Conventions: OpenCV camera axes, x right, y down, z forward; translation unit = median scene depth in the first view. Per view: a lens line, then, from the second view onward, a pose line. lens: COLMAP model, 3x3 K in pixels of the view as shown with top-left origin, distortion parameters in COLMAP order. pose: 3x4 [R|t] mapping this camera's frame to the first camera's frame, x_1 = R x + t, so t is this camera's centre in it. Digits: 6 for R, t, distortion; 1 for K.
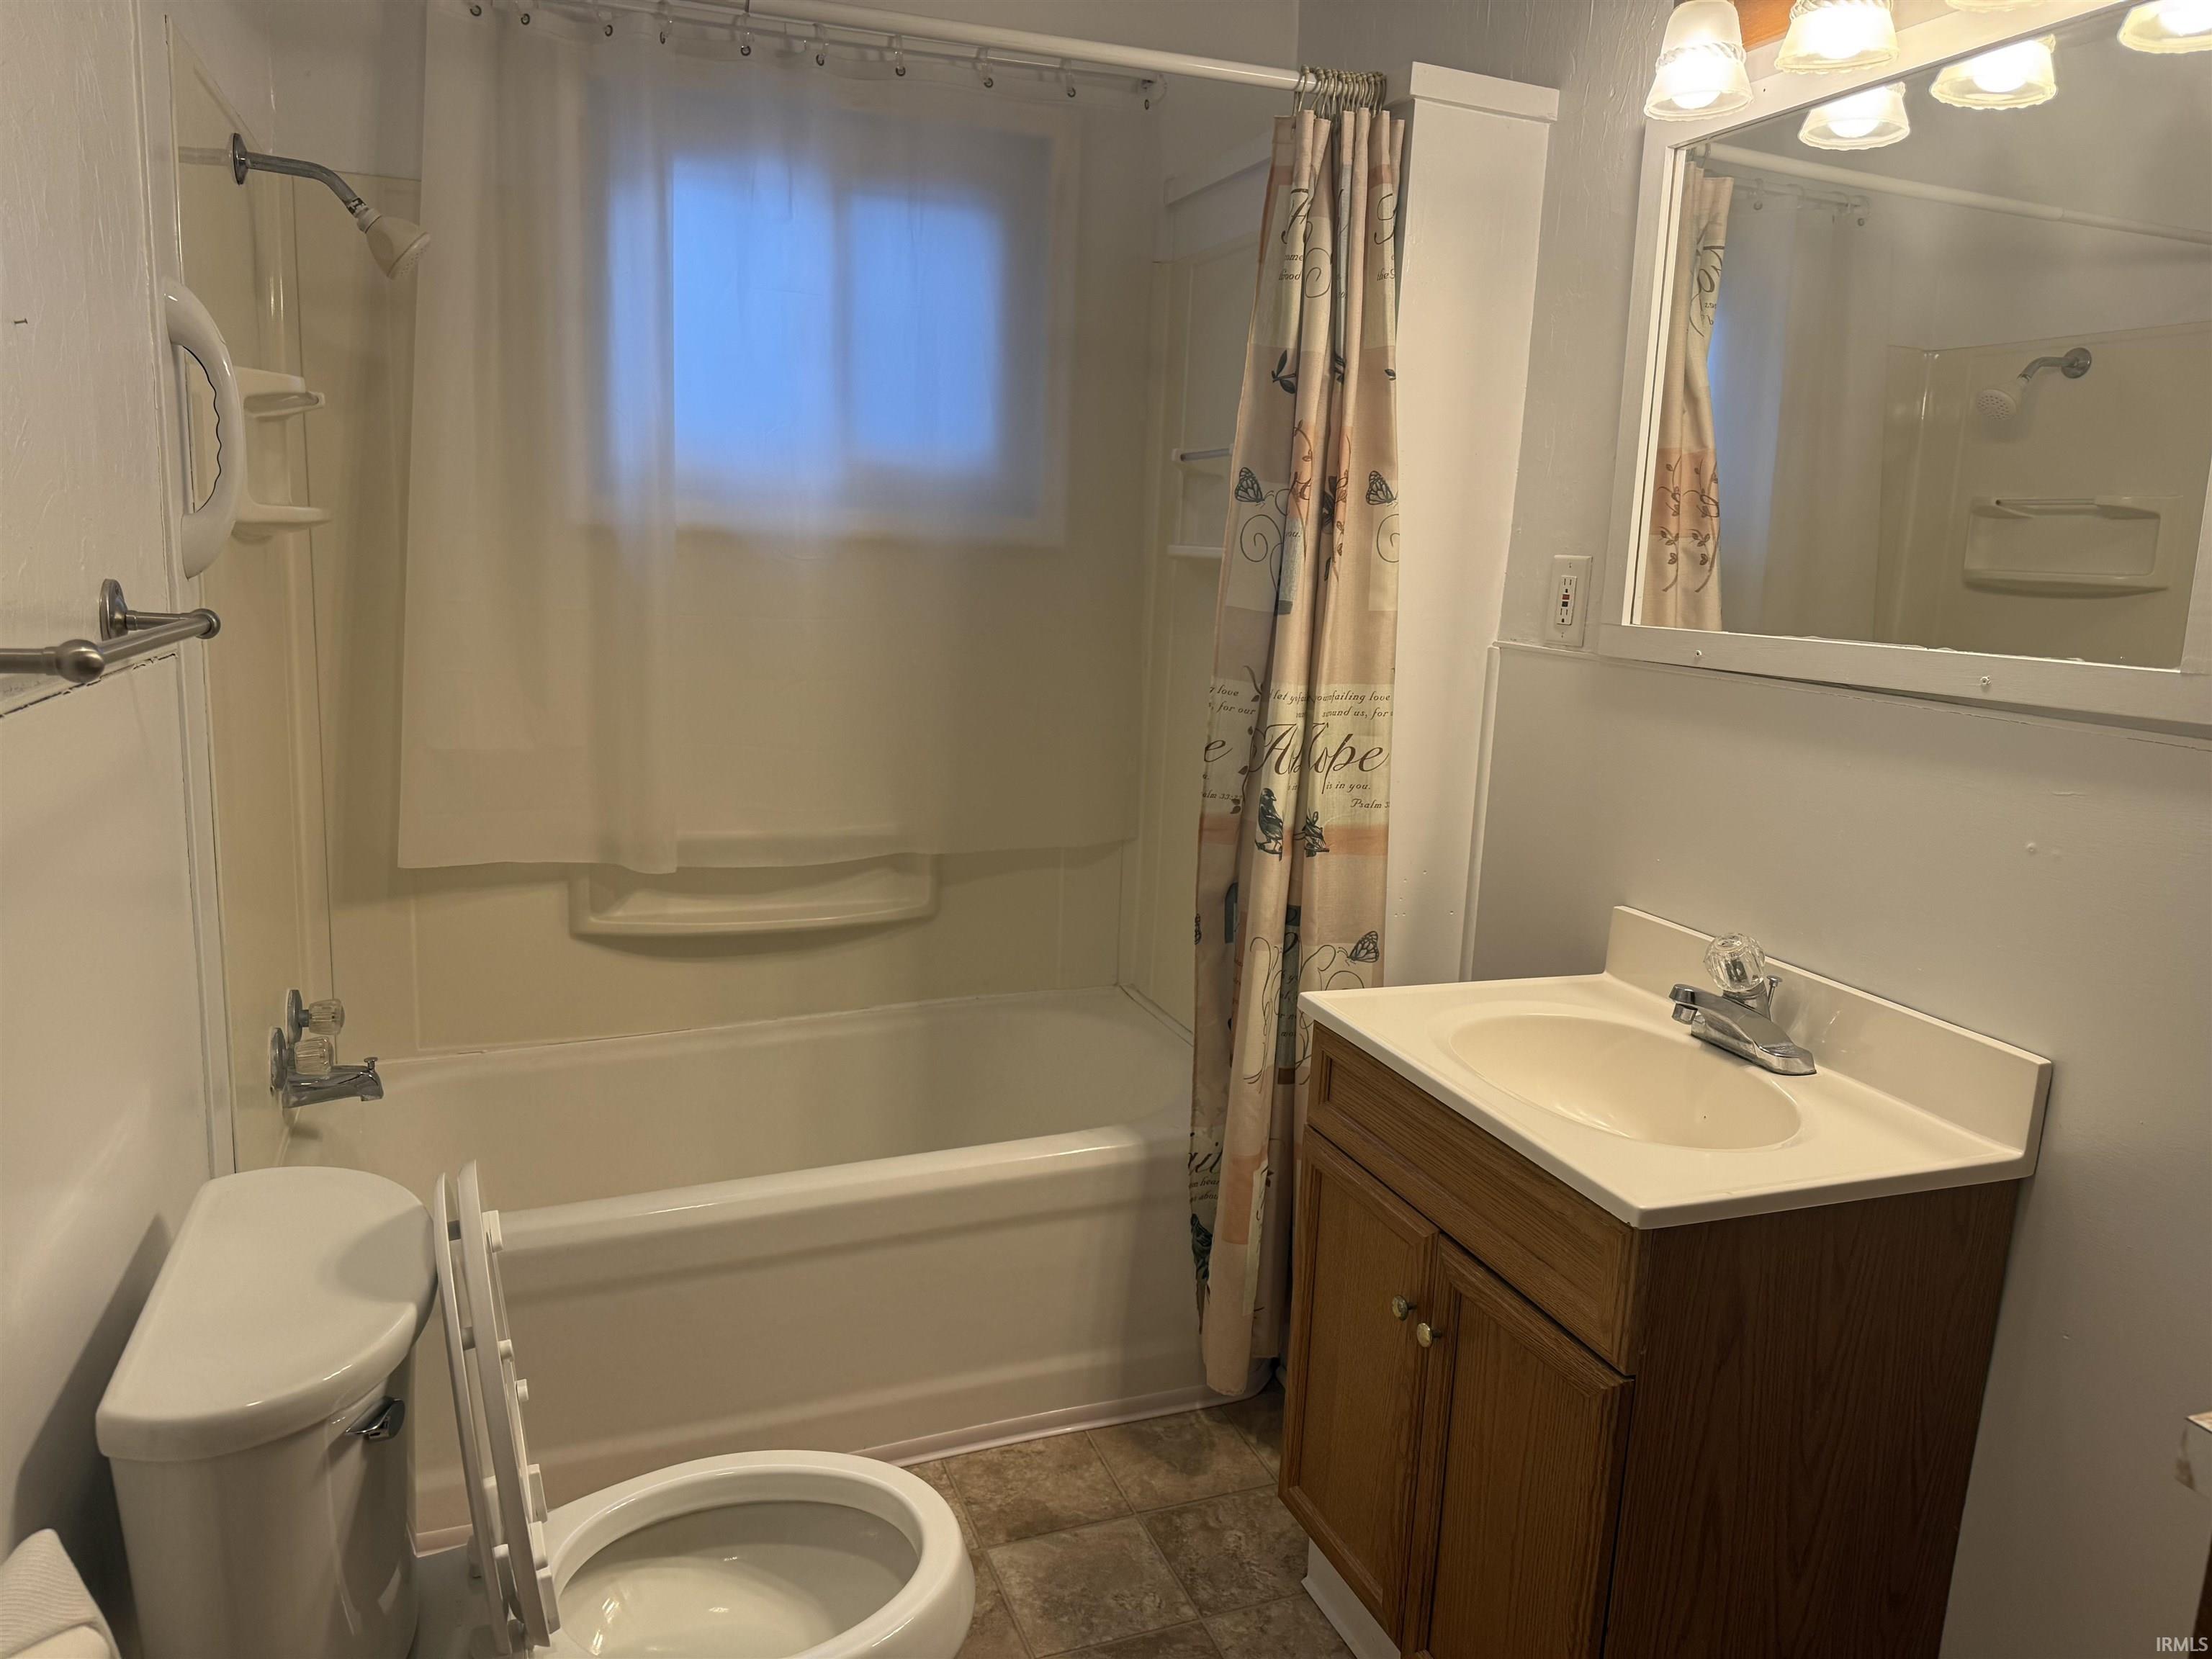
lens RADIAL K [[1557.1, 0, 1108.8], [0, 1557.1, 826.7], [0, 0, 1]] dist [0.075159, -0.094274]
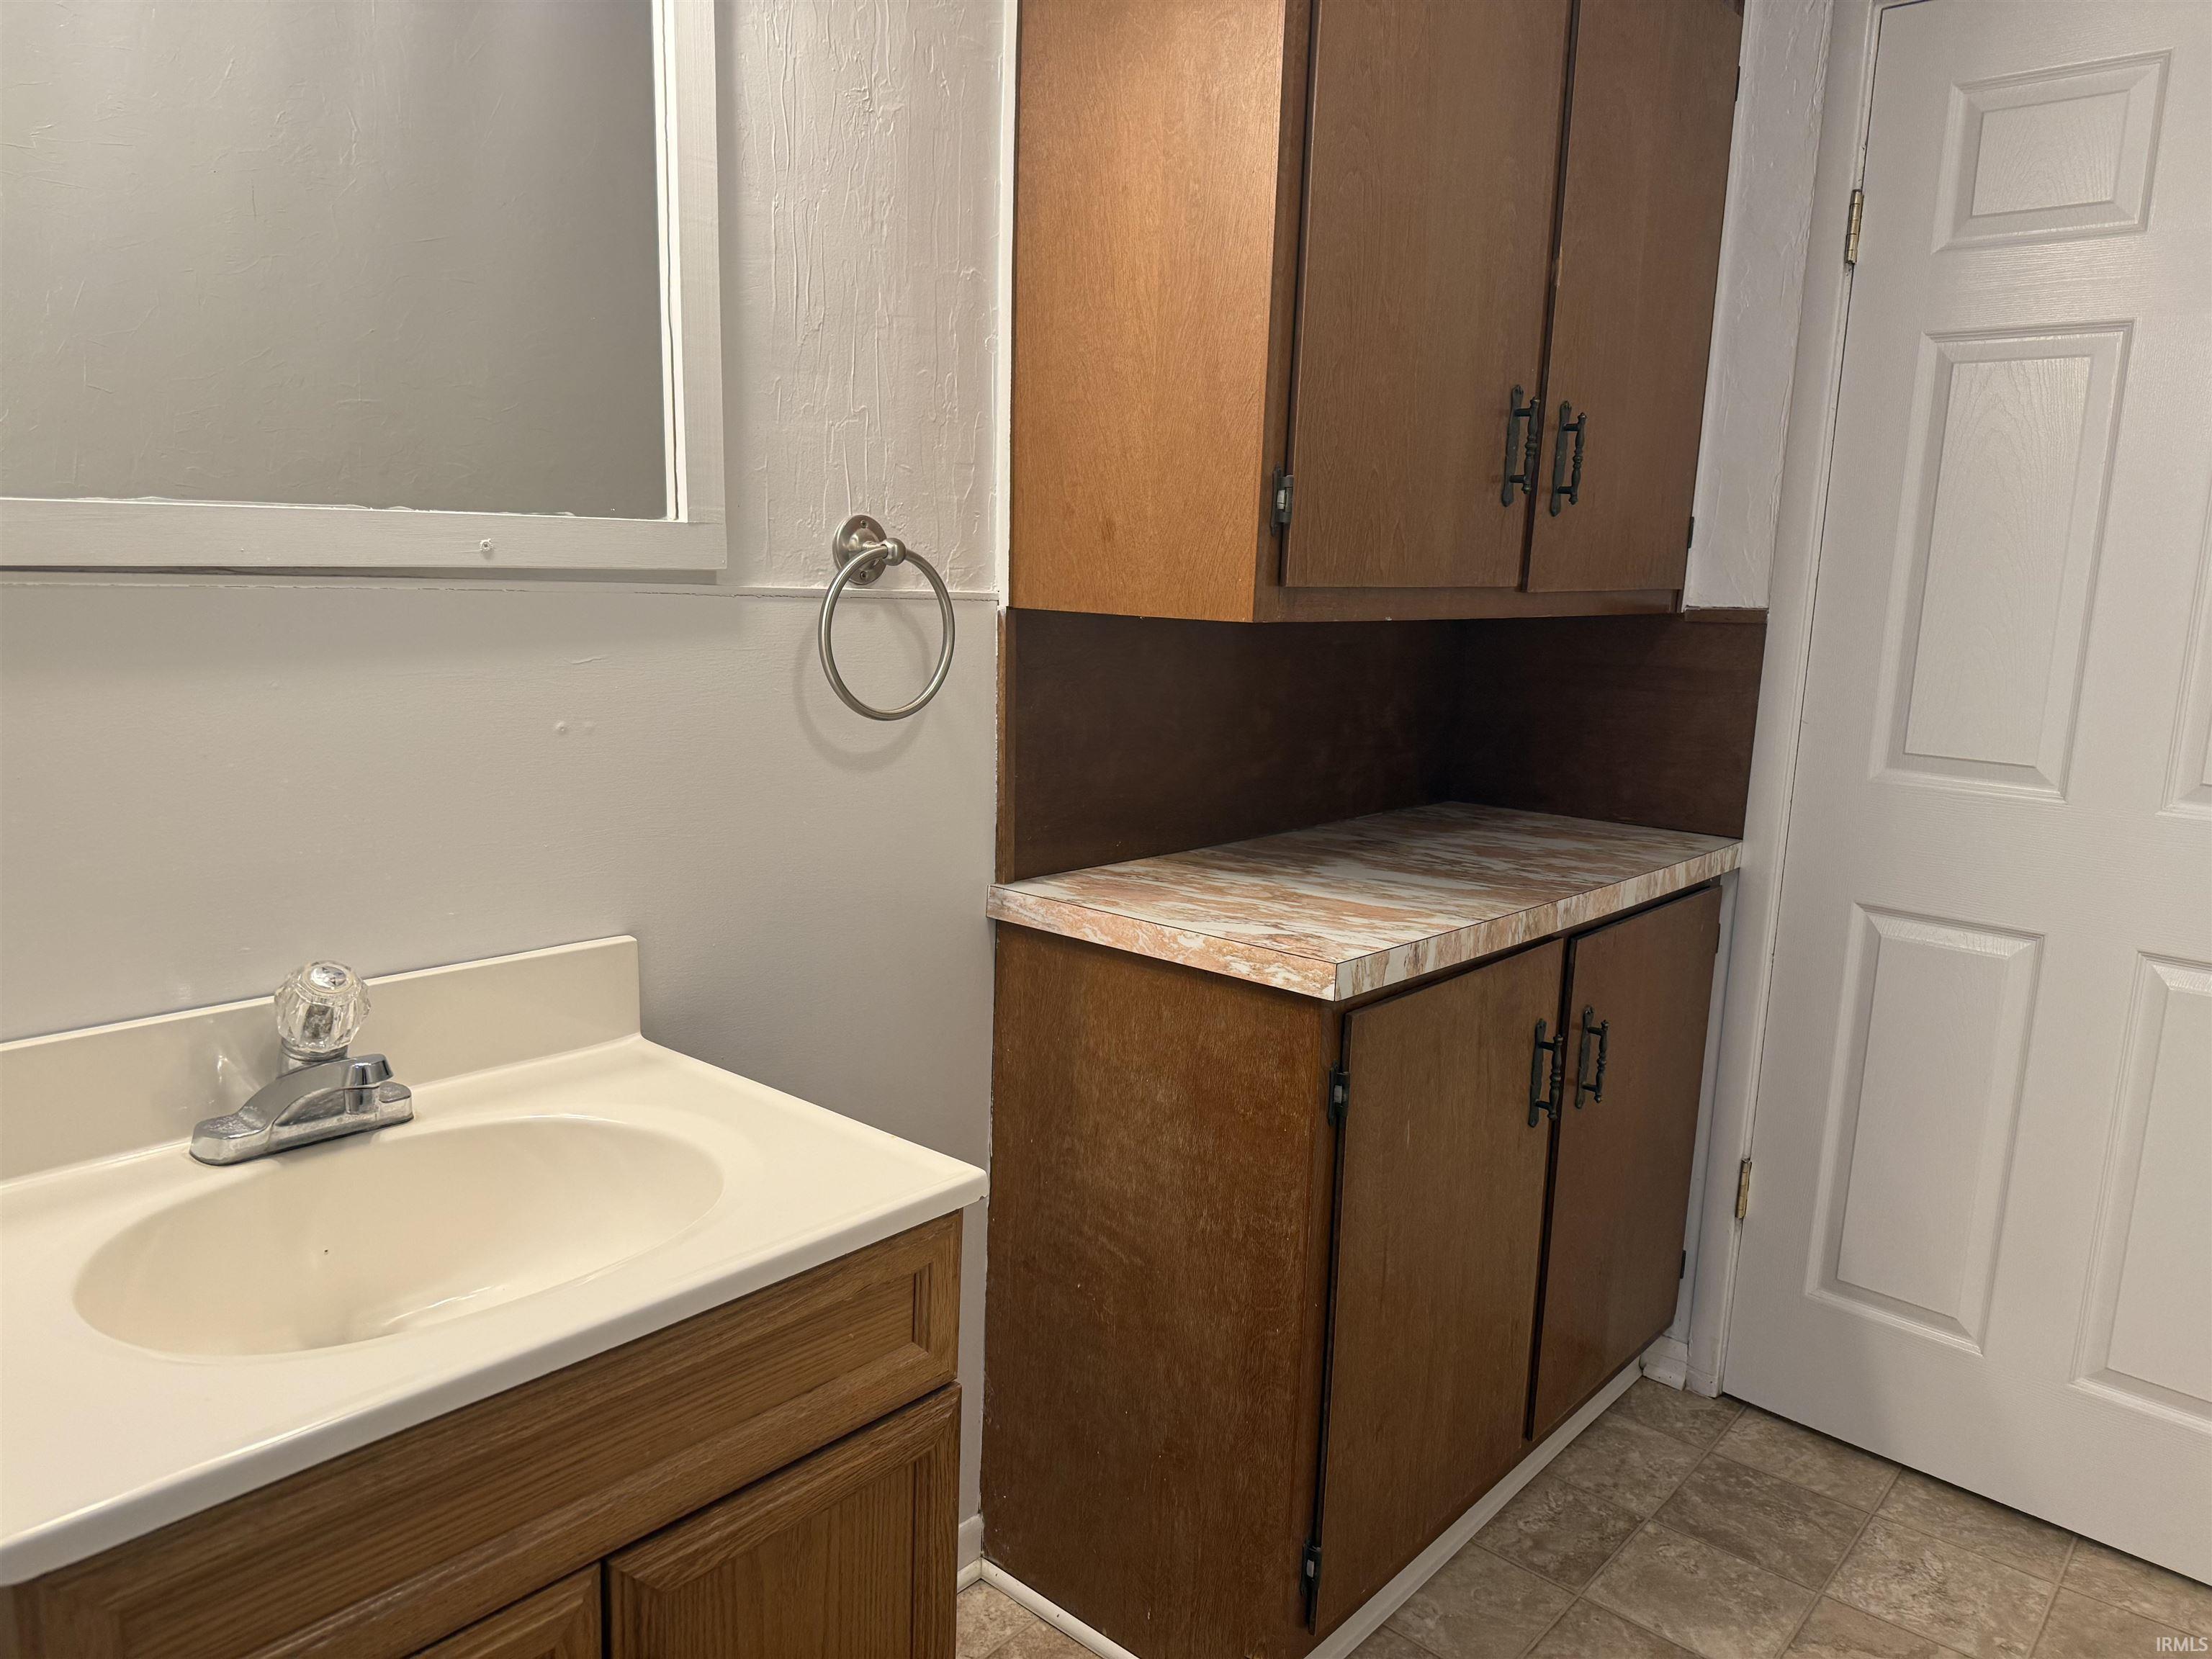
lens RADIAL K [[1557.1, 0, 1106.2], [0, 1557.1, 837.5], [0, 0, 1]] dist [0.075159, -0.094274]
pose [[-0.472751, -0.218196, 0.853755, -0.329563], [0.107557, 0.947327, 0.301668, -0.157151], [-0.874608, 0.234441, -0.424381, 1.074122]]
